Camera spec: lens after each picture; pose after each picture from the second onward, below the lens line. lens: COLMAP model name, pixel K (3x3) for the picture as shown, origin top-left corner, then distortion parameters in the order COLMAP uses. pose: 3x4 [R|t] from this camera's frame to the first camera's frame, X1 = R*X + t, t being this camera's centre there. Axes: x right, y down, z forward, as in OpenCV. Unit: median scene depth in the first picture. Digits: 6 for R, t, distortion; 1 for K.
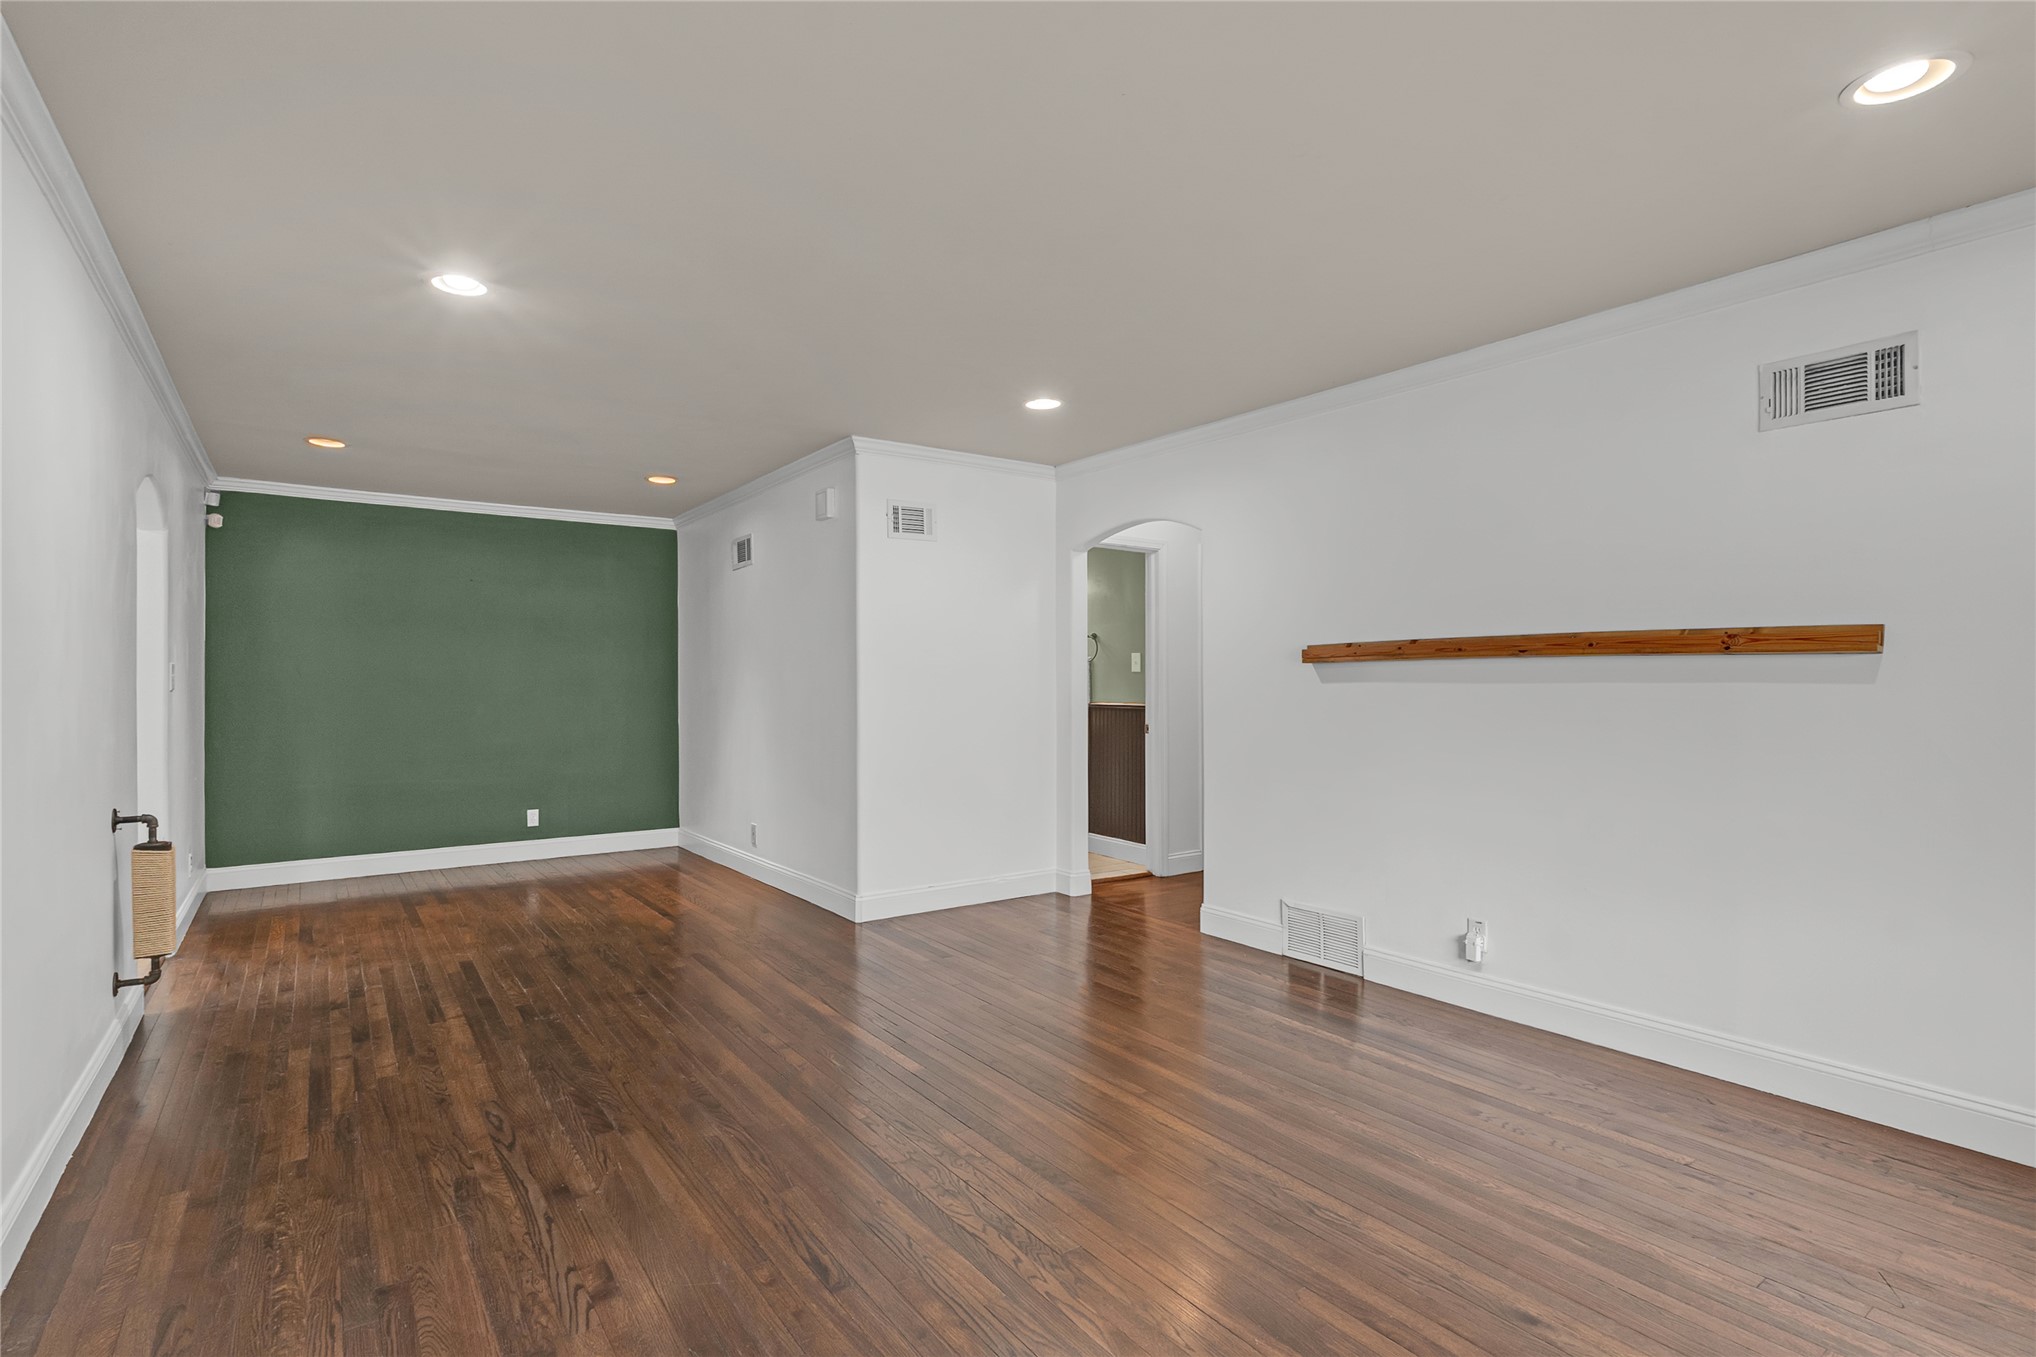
lens RADIAL K [[951.5, 0, 1005.6], [0, 951.5, 684.6], [0, 0, 1]] dist [-0.010337, 0.000173]
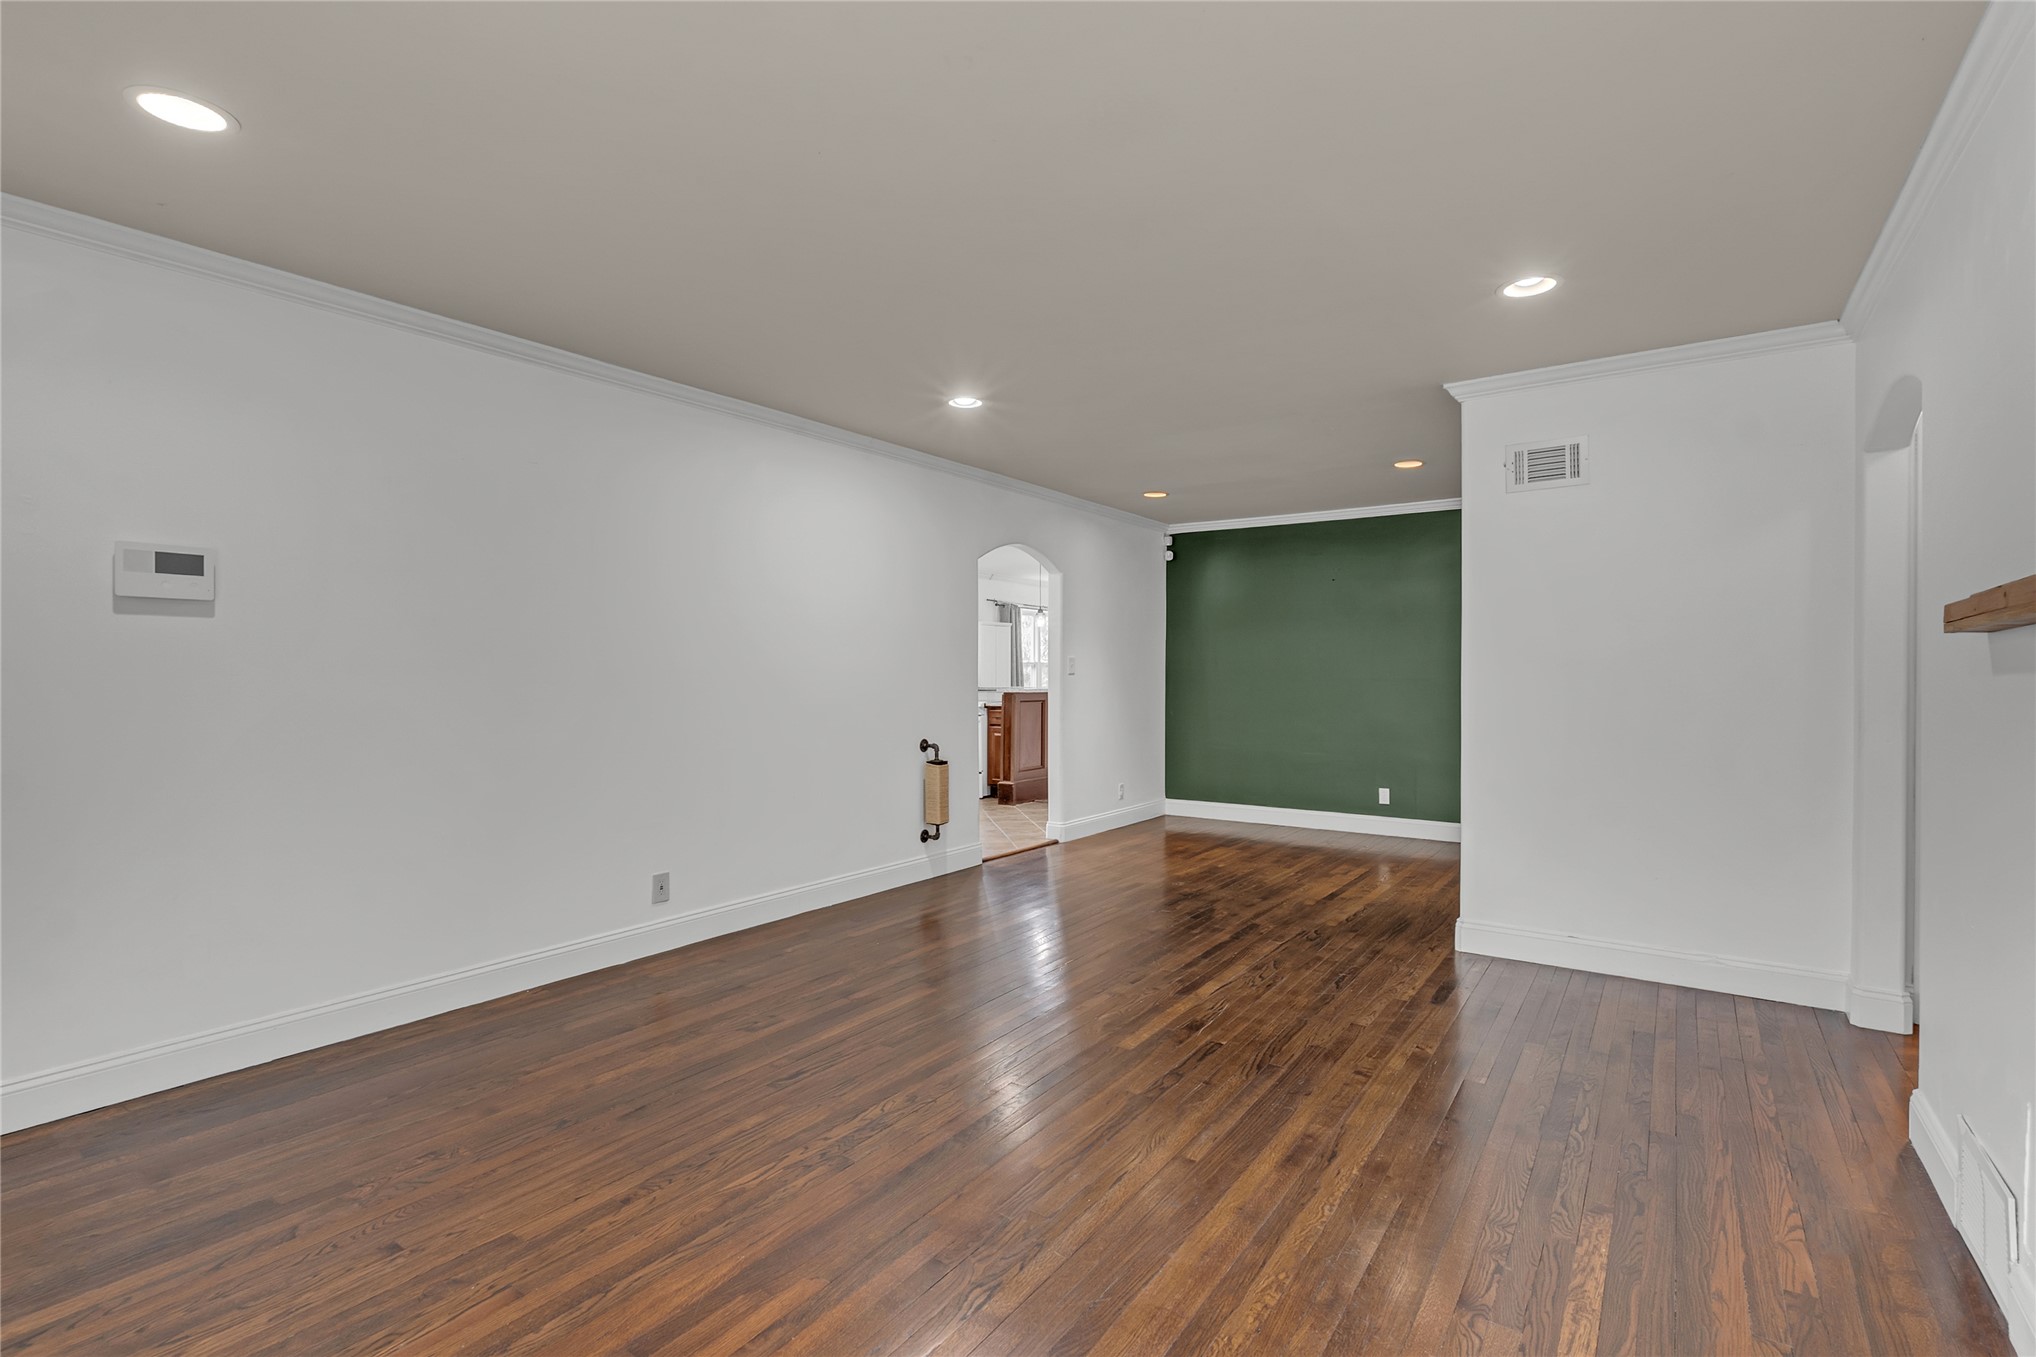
lens RADIAL K [[951.5, 0, 1005.6], [0, 951.5, 684.6], [0, 0, 1]] dist [-0.010337, 0.000173]
pose [[0.336798, 0.017199, -0.941420, 0.803632], [-0.004232, 0.999851, 0.016752, -0.003538], [0.941567, -0.001658, 0.336820, 0.519171]]
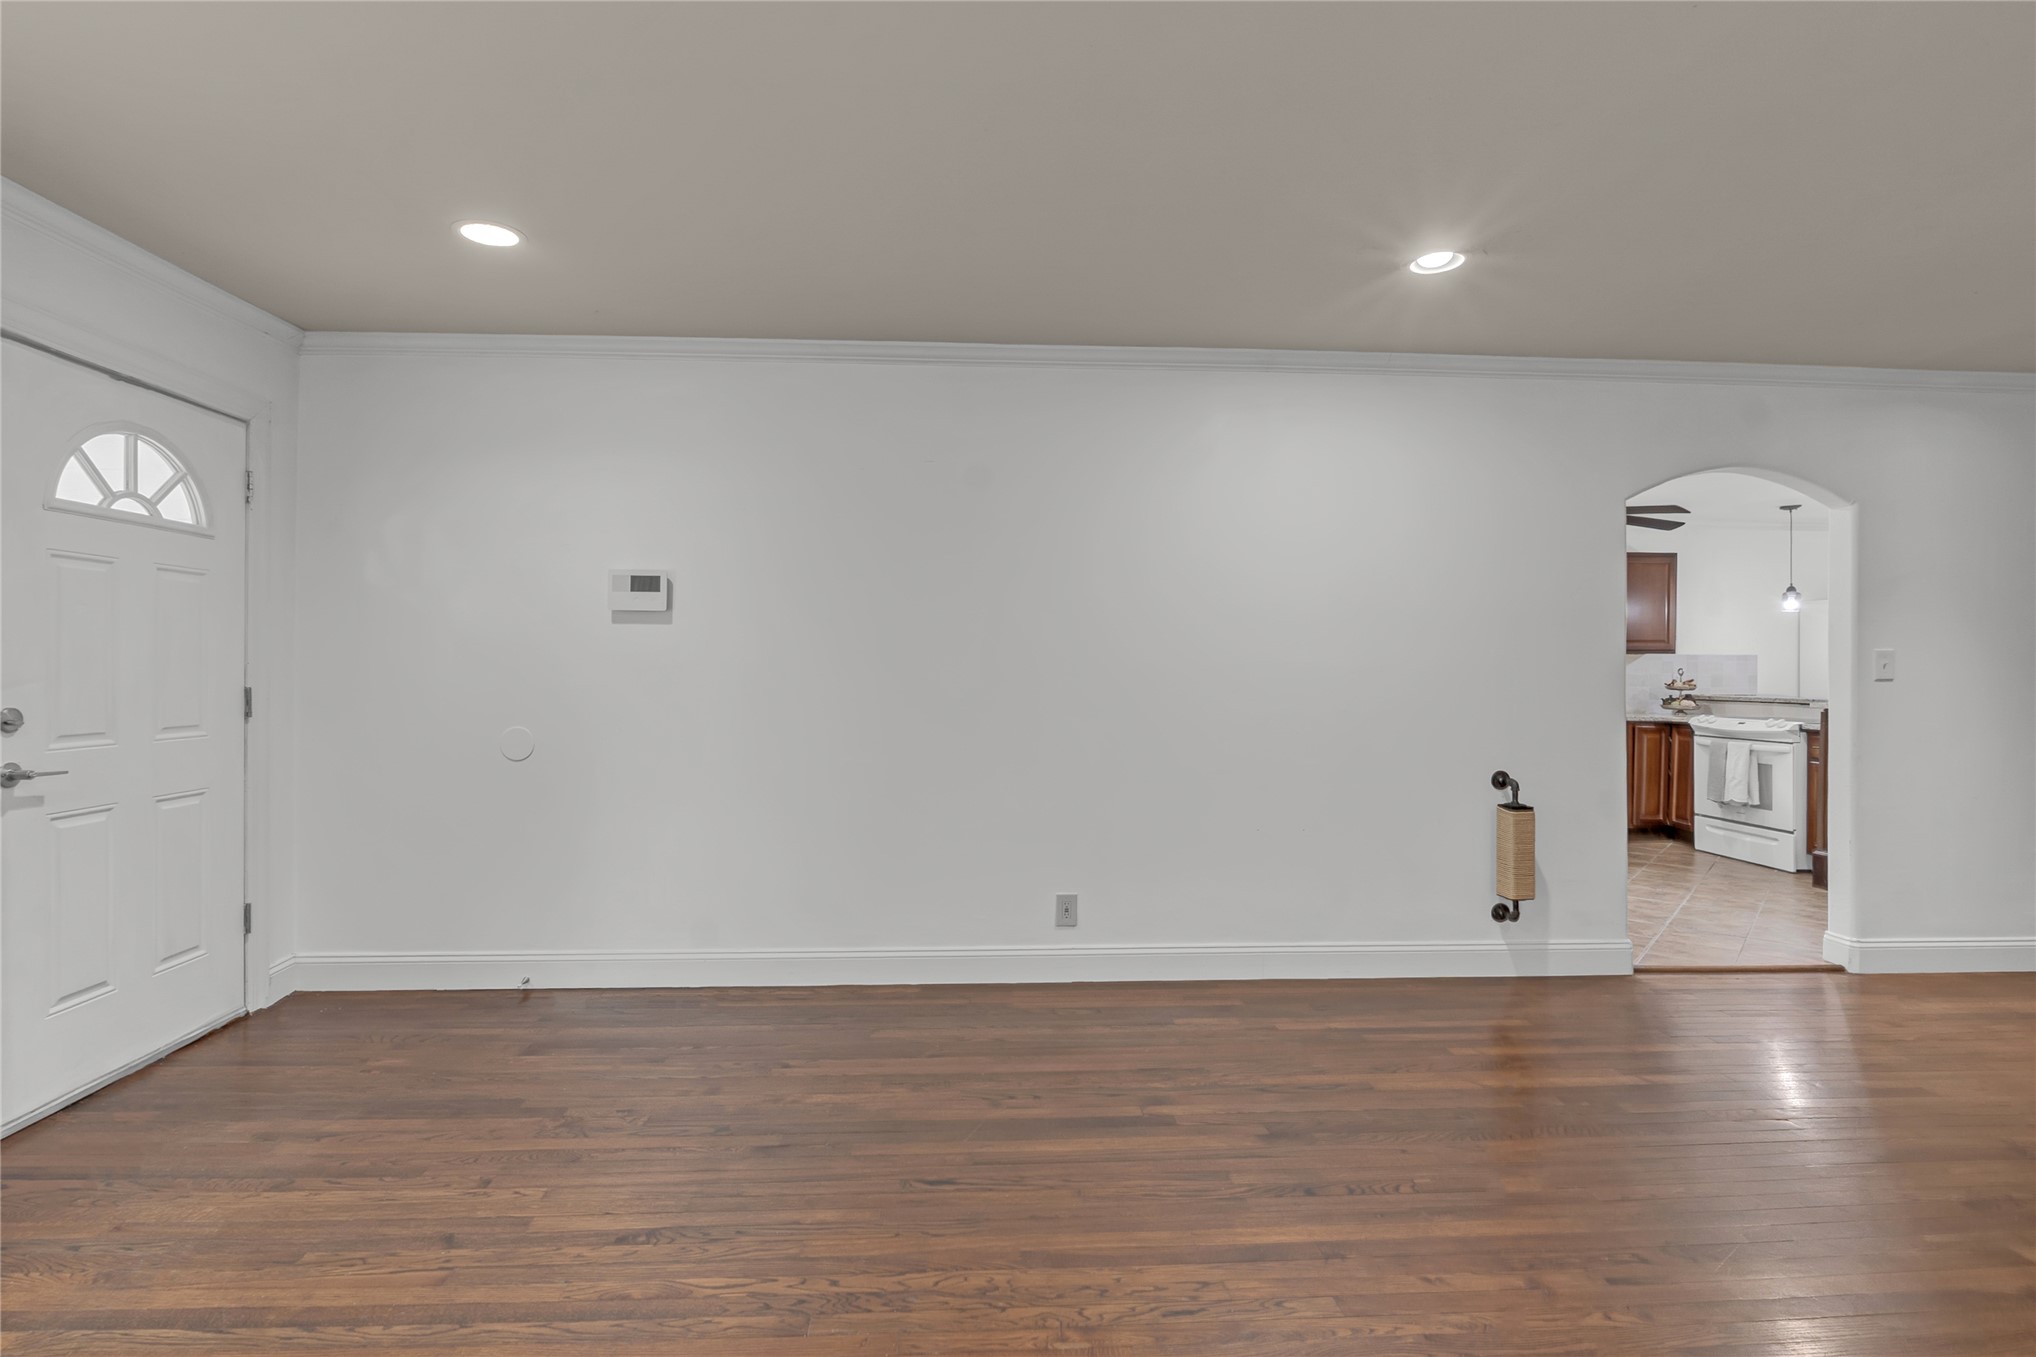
lens RADIAL K [[947.1, 0, 958.7], [0, 947.1, 672.3], [0, 0, 1]] dist [-0.007514, -0.000241]
pose [[-0.529830, 0.002148, -0.848101, 0.475725], [-0.007167, 0.999950, 0.007009, -0.001863], [0.848074, 0.009792, -0.529788, 1.027450]]
